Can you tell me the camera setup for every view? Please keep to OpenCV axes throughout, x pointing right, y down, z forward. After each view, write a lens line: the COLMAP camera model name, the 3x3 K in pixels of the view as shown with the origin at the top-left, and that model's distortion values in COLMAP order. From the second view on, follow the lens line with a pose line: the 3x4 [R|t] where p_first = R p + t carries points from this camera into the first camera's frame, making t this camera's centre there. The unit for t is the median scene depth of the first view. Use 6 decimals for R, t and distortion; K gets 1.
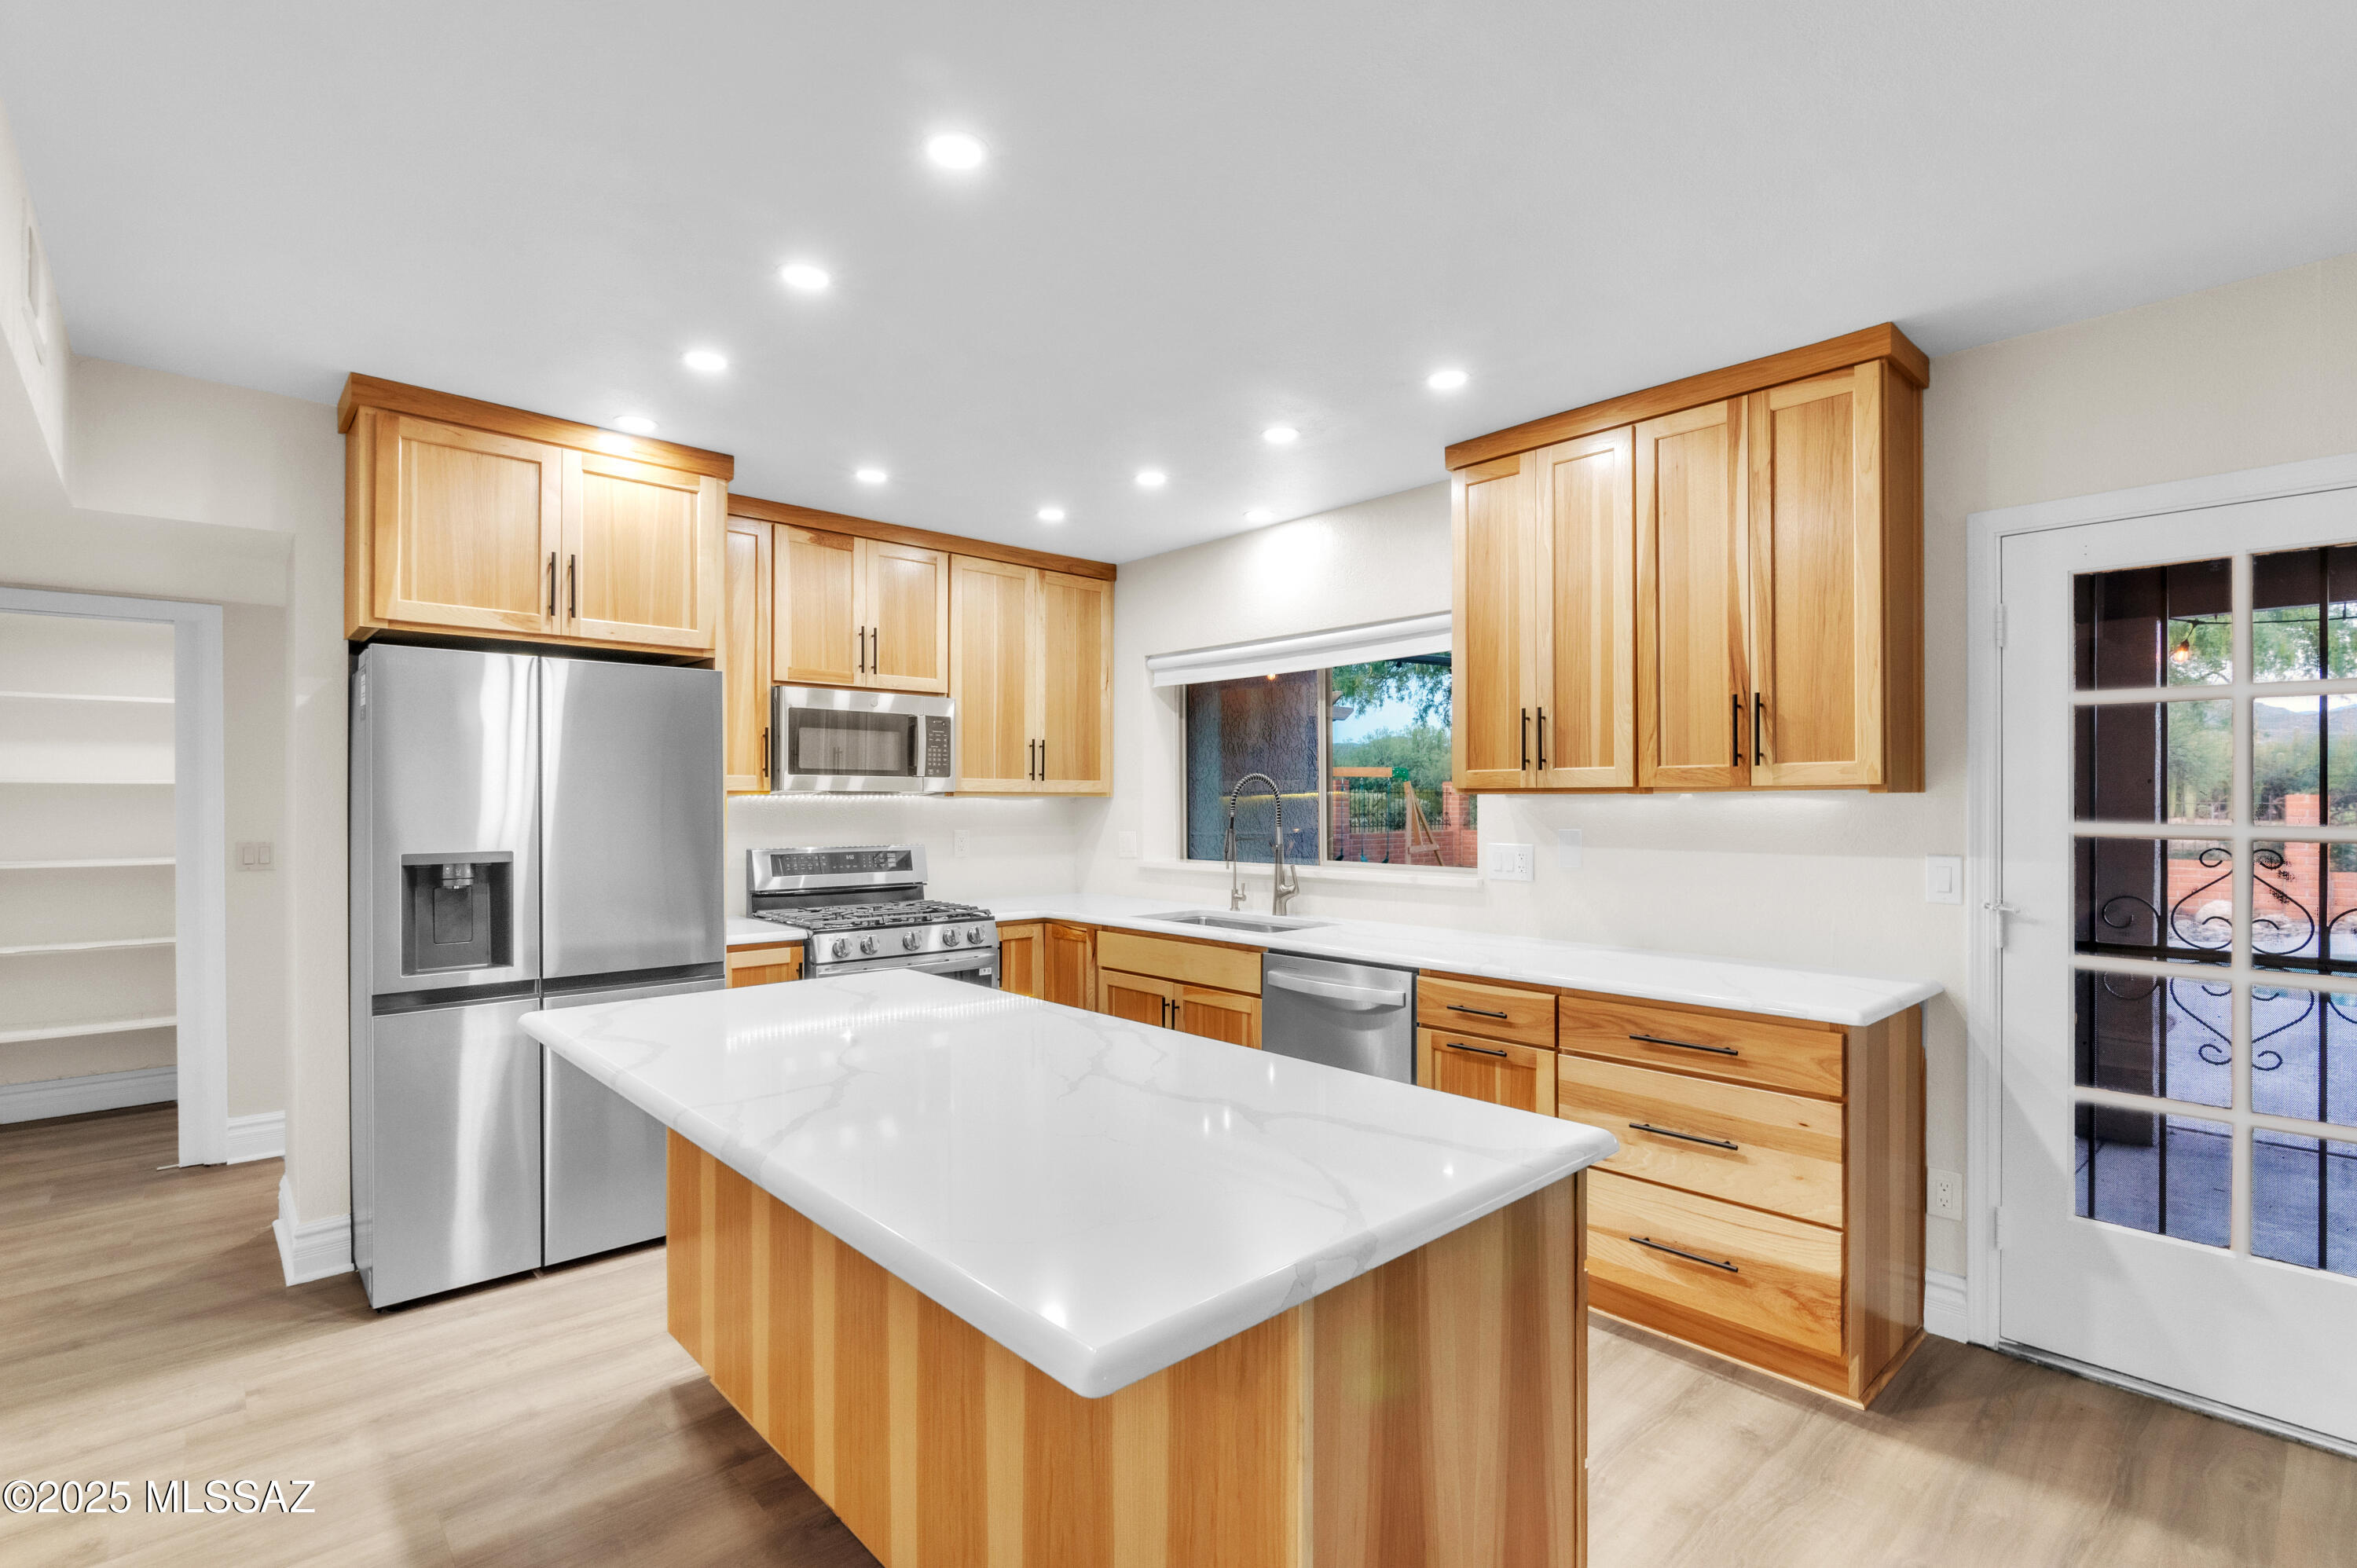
lens RADIAL K [[1094.7, 0, 1170.7], [0, 1094.7, 793.8], [0, 0, 1]] dist [-0.004716, -0.000135]
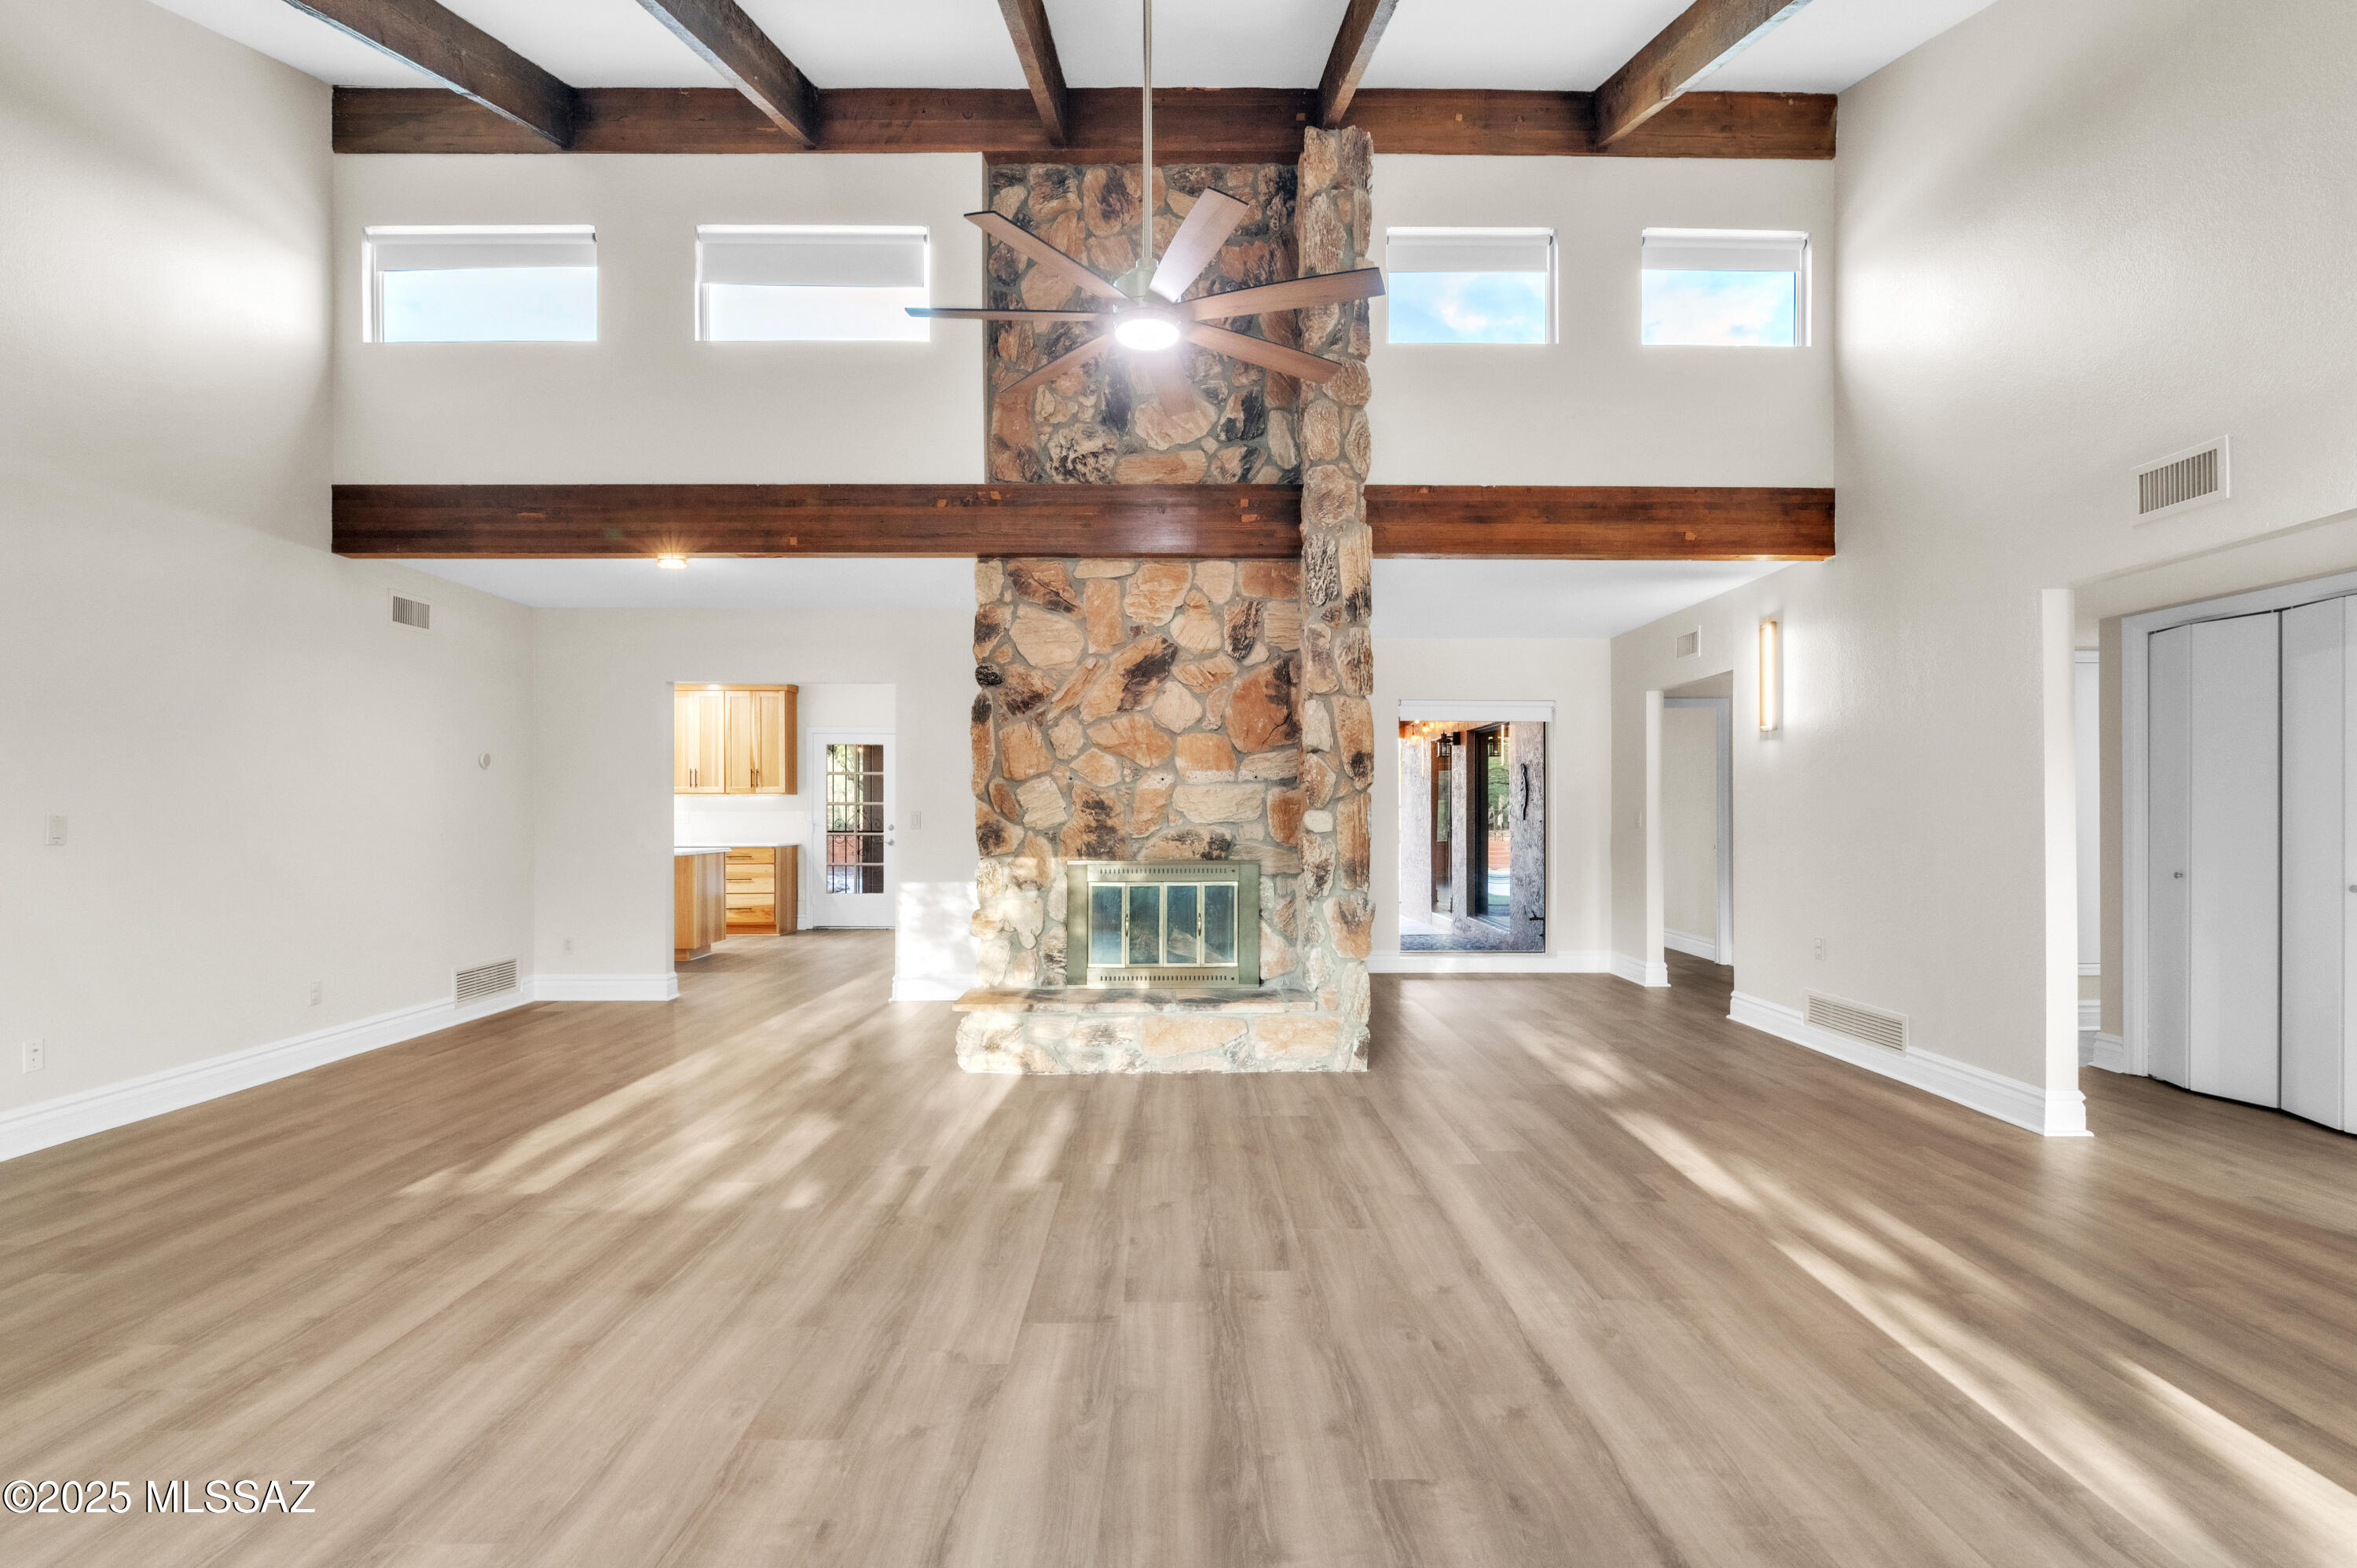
lens RADIAL K [[1094.7, 0, 1158.7], [0, 1094.7, 808.3], [0, 0, 1]] dist [-0.004716, -0.000135]
pose [[0.685052, 0.002013, 0.728491, -1.109901], [-0.003779, 0.999993, 0.000791, 0.033824], [-0.728484, -0.003295, 0.685054, -2.277639]]
